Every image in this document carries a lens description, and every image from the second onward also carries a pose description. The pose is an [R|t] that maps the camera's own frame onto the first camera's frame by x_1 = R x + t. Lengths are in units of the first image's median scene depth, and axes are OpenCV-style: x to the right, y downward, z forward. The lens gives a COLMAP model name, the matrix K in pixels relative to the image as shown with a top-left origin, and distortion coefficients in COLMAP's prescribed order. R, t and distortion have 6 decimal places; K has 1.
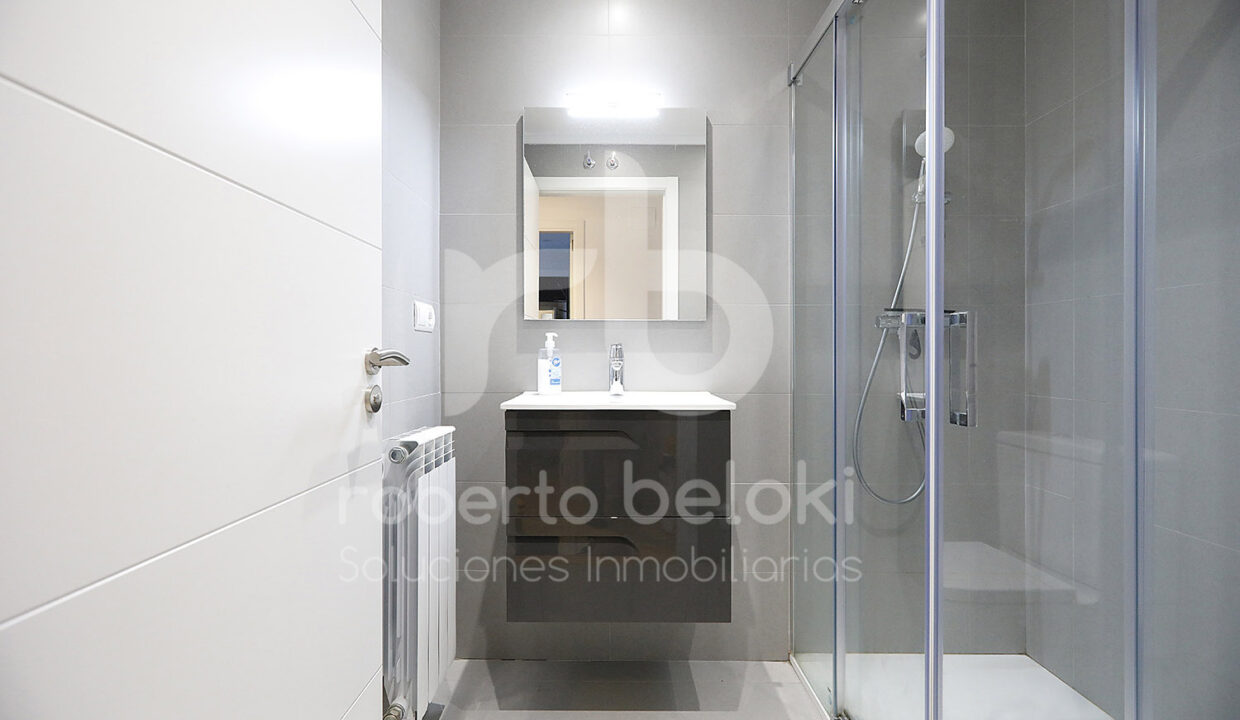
lens RADIAL K [[557.8, 0, 620.0], [0, 557.8, 360.0], [0, 0, 1]] dist [-0.000037, 0.000830]
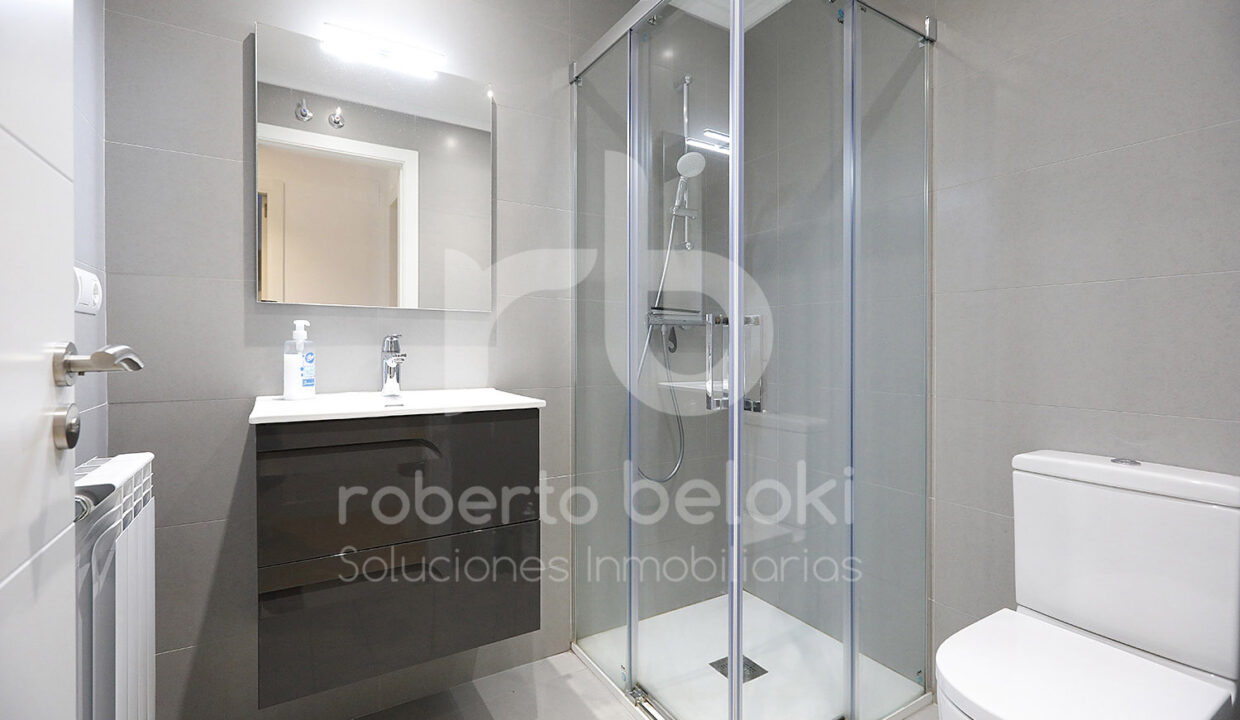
lens RADIAL K [[546.5, 0, 622.4], [0, 546.5, 350.4], [0, 0, 1]] dist [-0.002139, 0.000357]
pose [[0.849162, -0.000920, 0.528131, -0.146998], [-0.000569, 0.999996, 0.002658, -0.008879], [-0.528131, -0.002558, 0.849159, 0.108983]]
